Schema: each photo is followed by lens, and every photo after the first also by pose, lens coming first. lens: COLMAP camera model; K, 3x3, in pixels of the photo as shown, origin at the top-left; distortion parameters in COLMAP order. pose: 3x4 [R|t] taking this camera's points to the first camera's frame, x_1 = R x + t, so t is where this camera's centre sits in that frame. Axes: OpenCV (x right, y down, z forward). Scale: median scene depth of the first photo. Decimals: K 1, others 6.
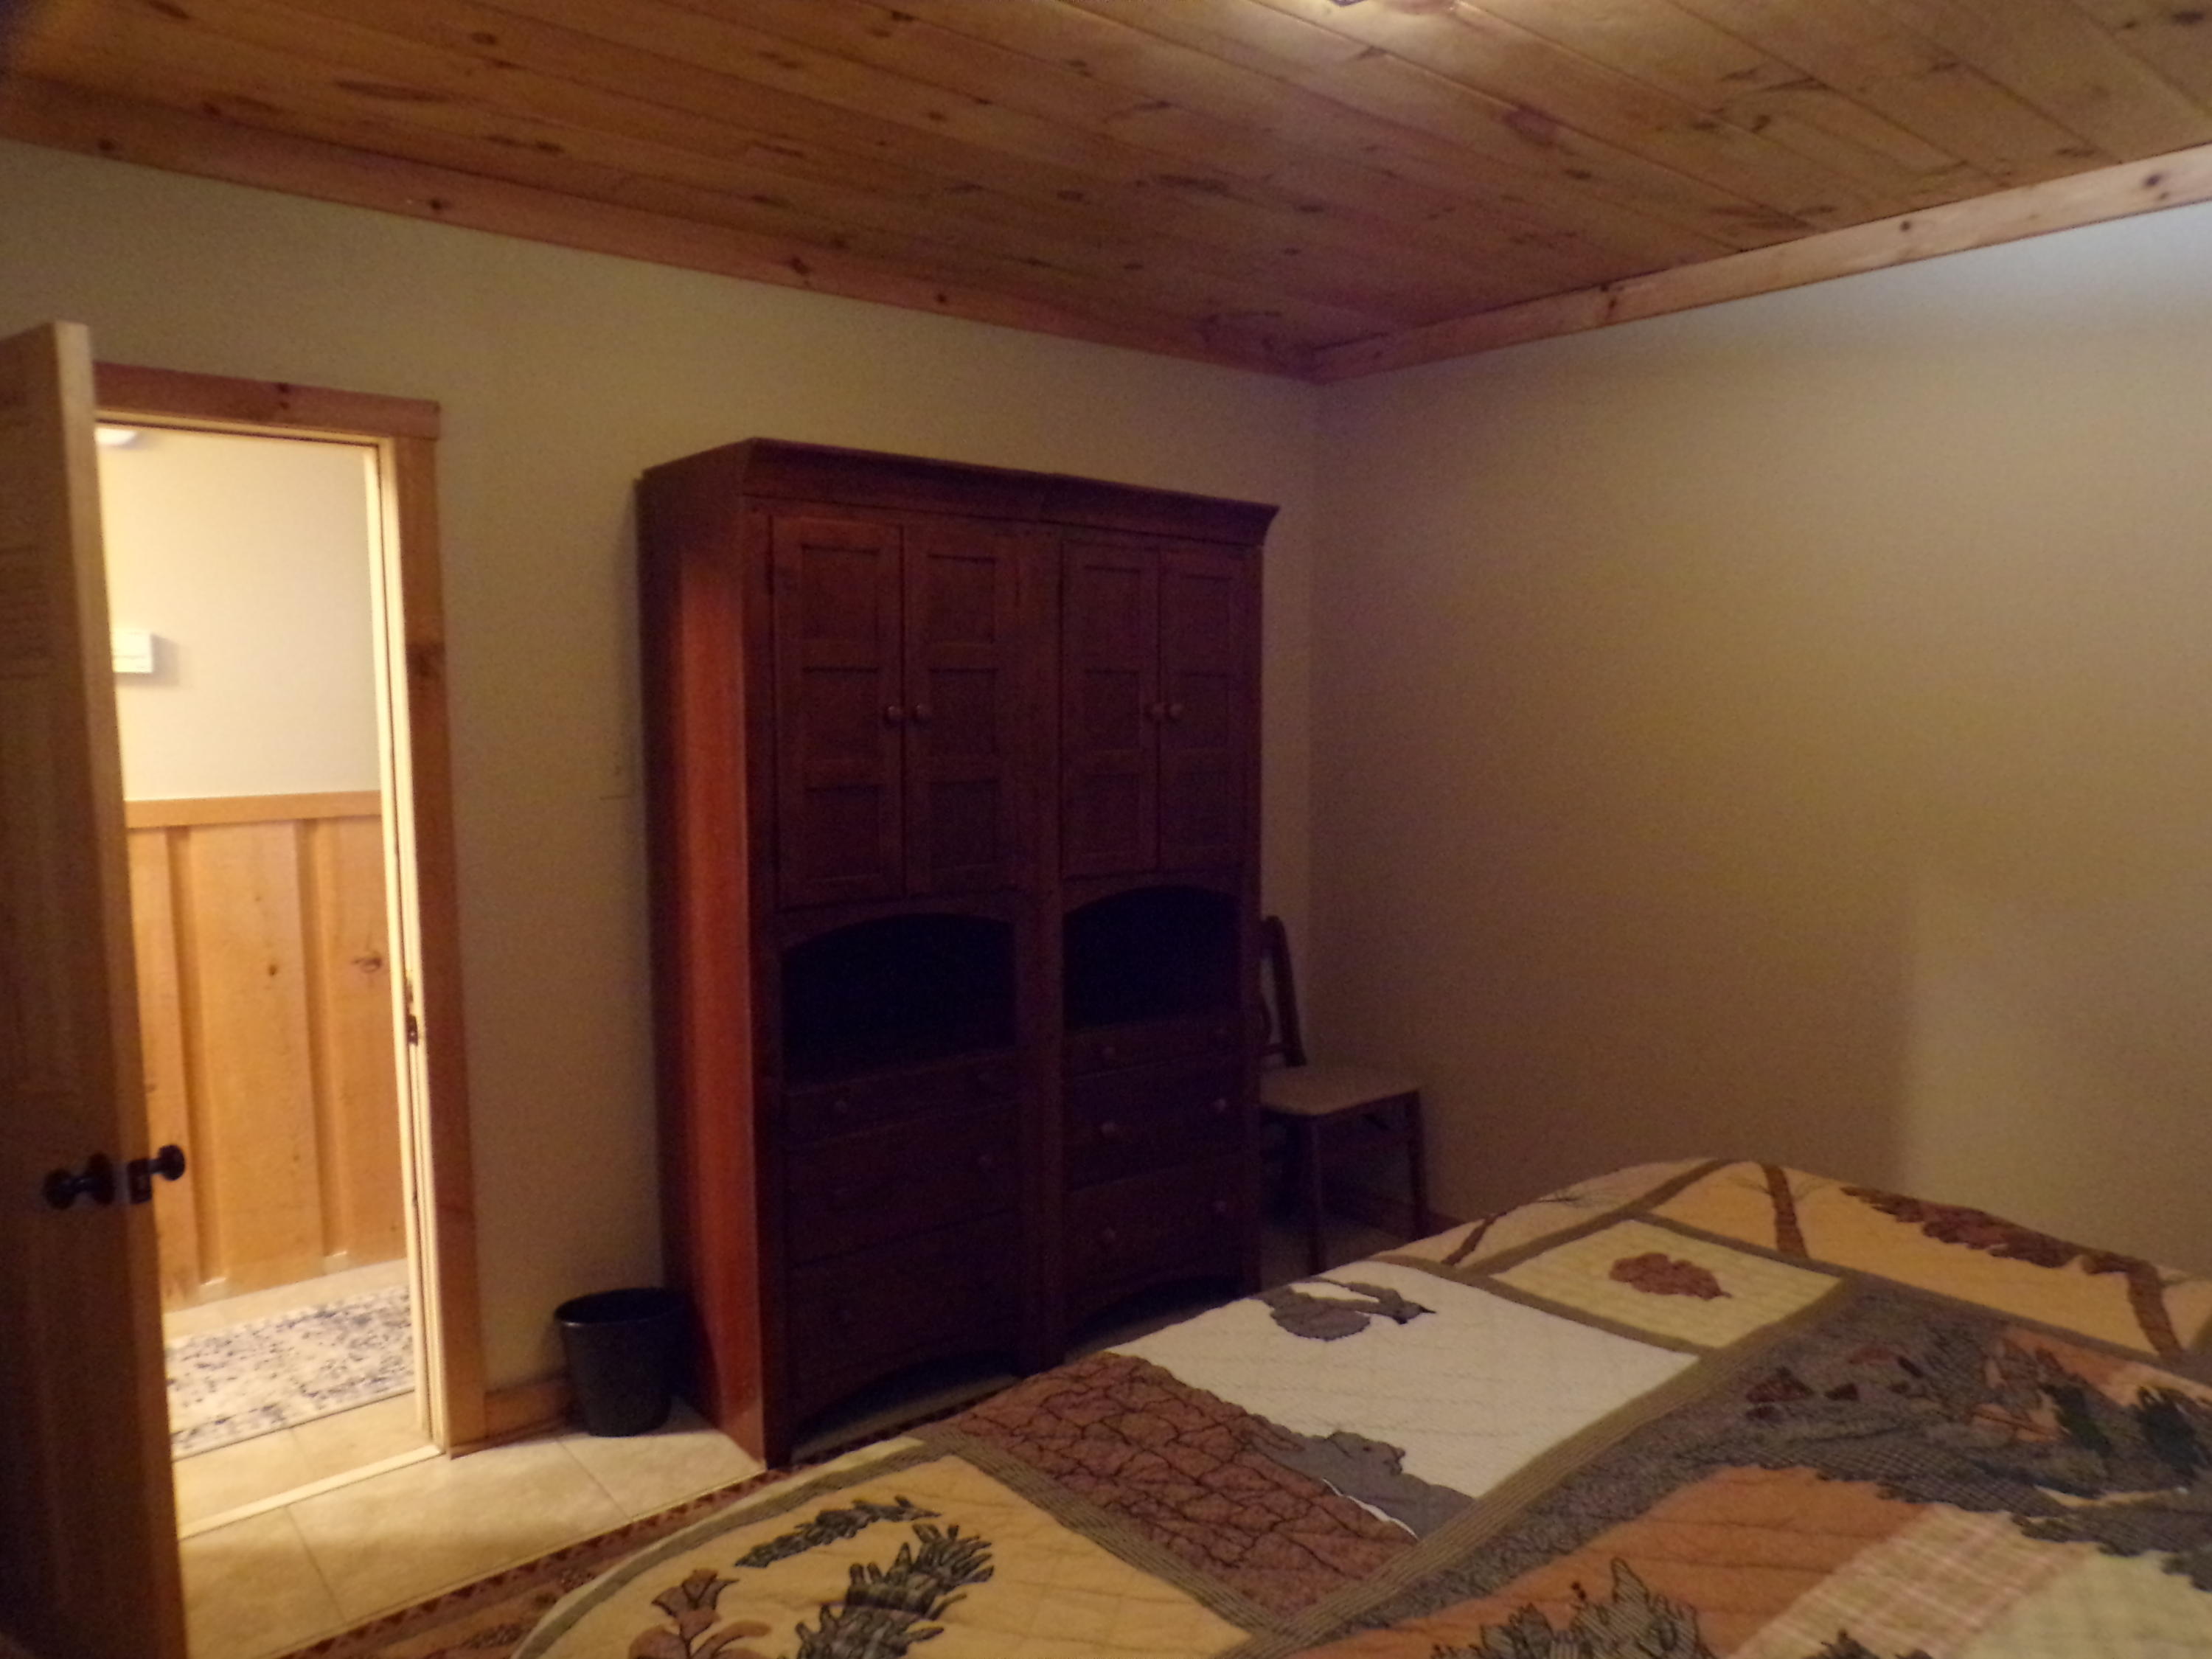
lens RADIAL K [[1510.2, 0, 1120.1], [0, 1510.2, 831.3], [0, 0, 1]] dist [-0.007532, -0.000763]
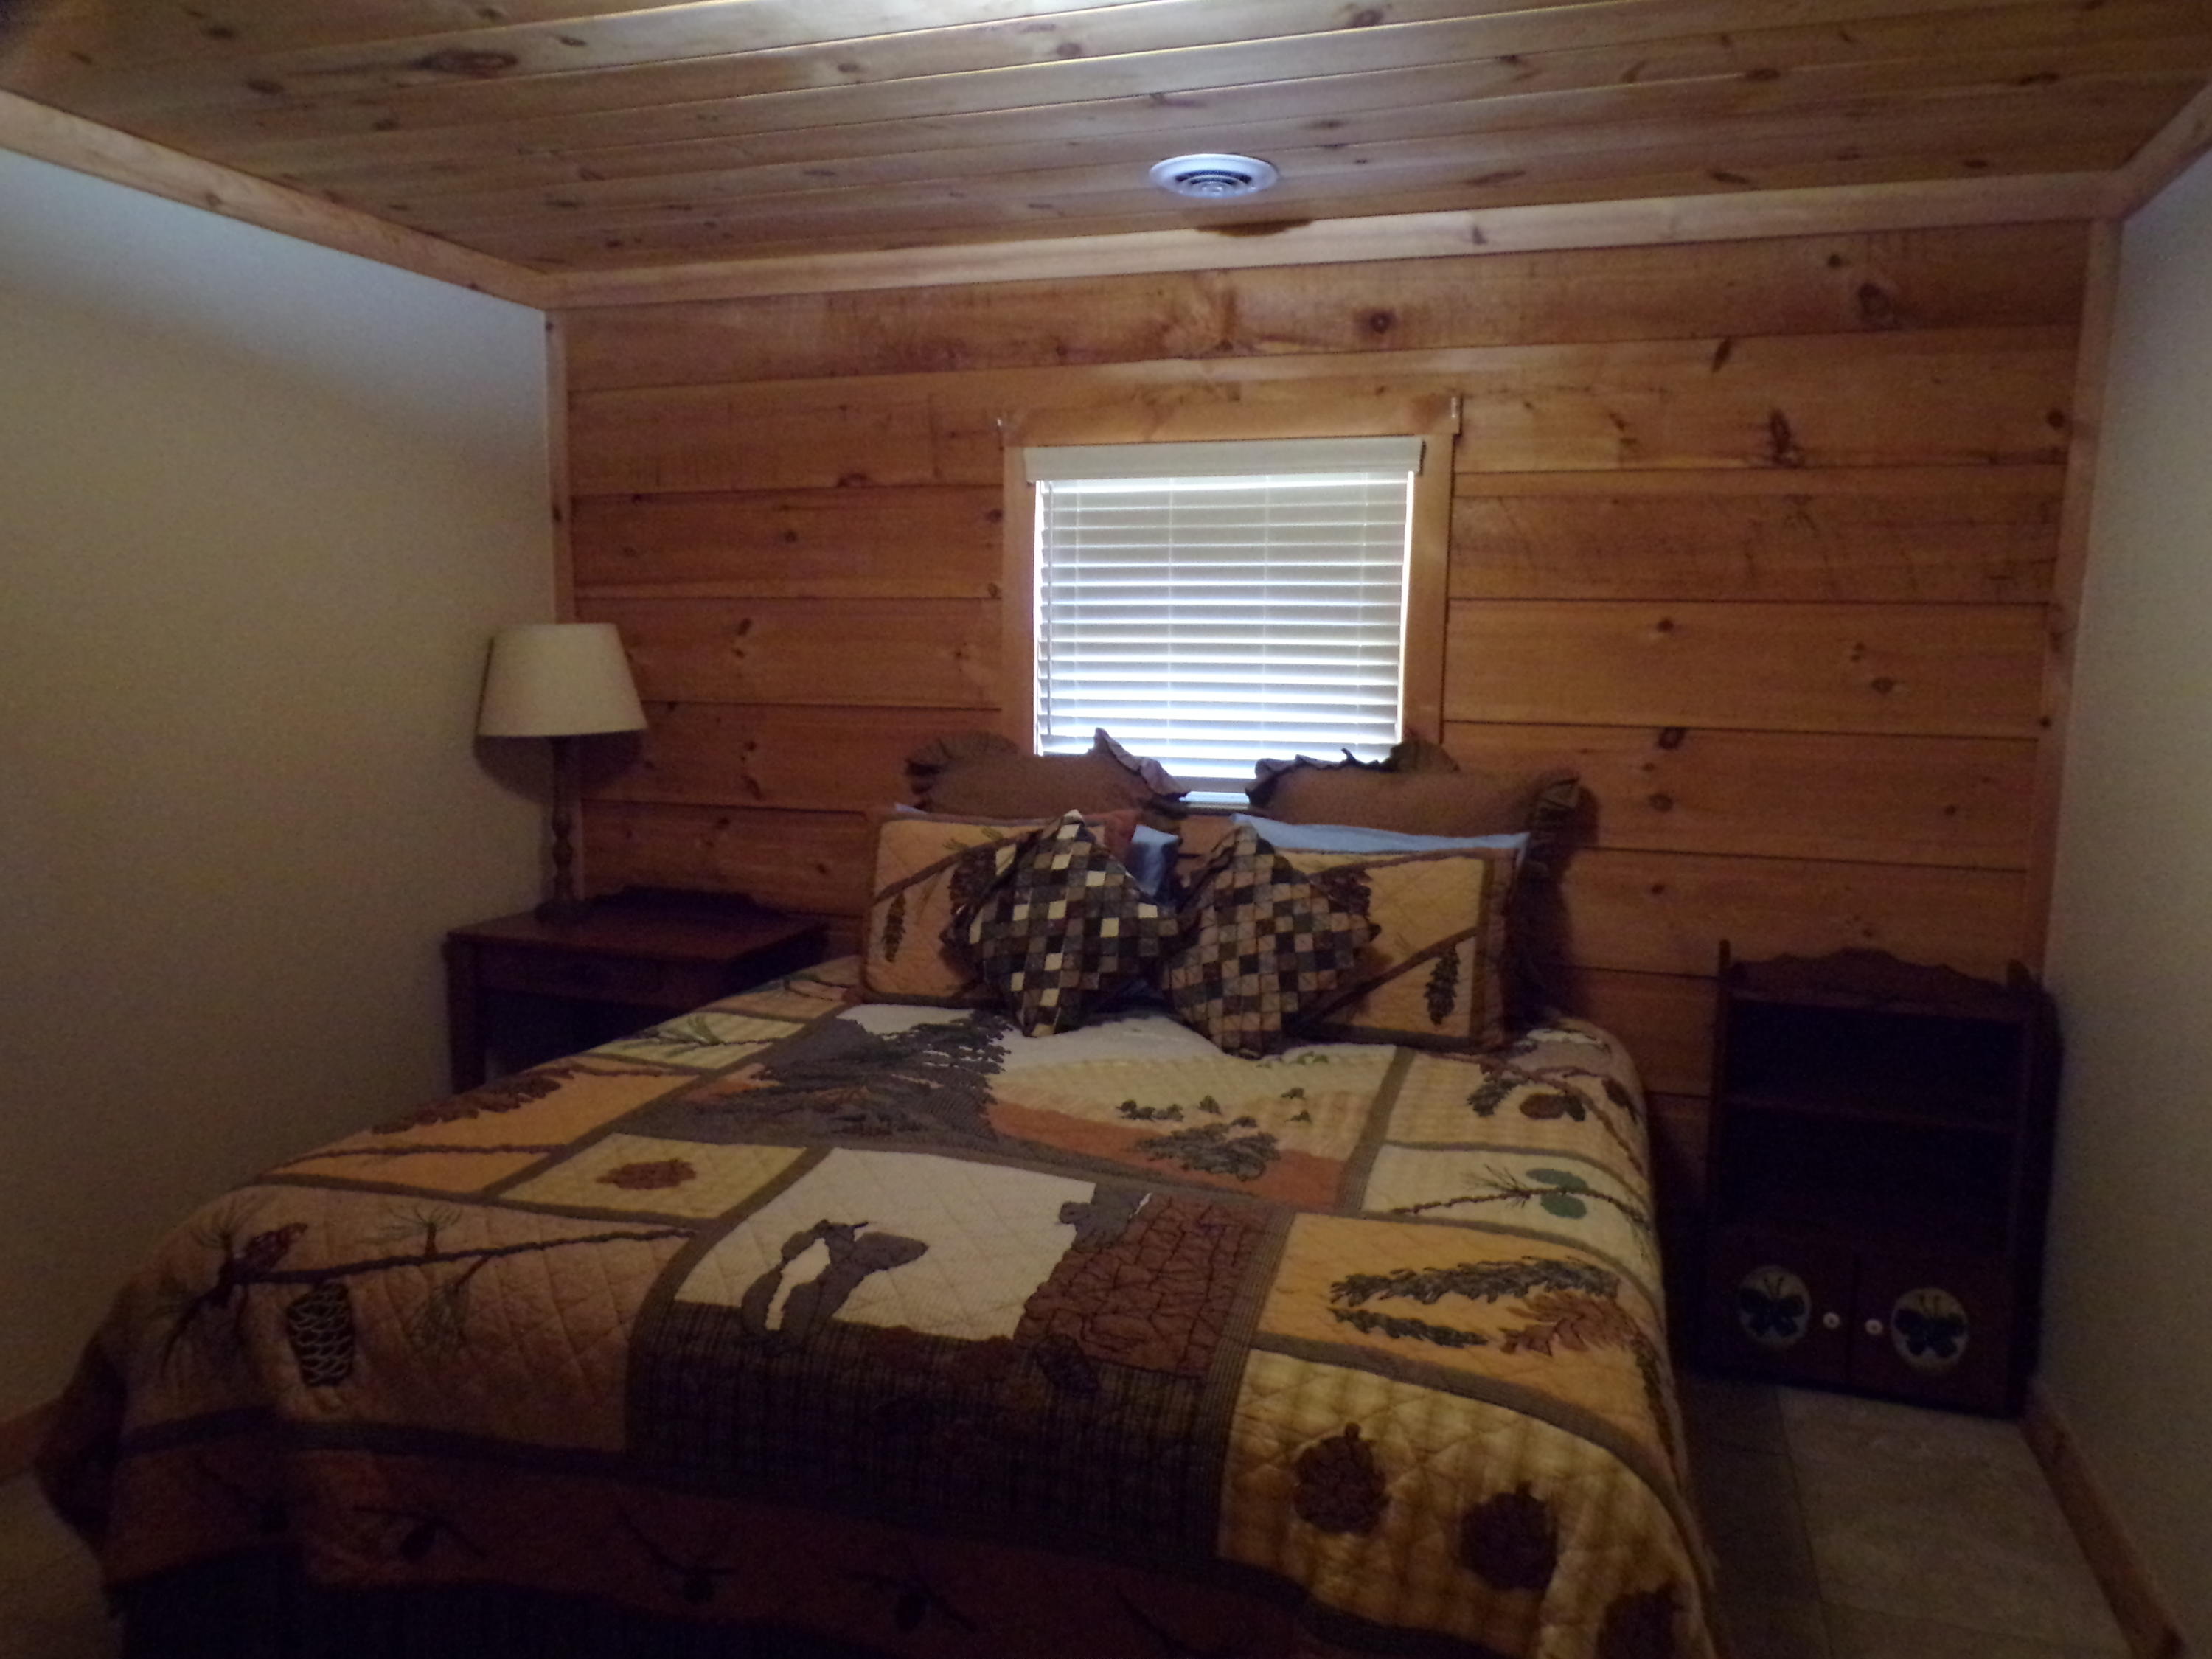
lens RADIAL K [[1510.2, 0, 1120.1], [0, 1510.2, 831.3], [0, 0, 1]] dist [-0.007532, -0.000763]
pose [[-0.525031, -0.115034, 0.843273, -0.812137], [0.080245, 0.979719, 0.183609, -0.152013], [-0.847291, 0.164069, -0.505152, 1.319136]]
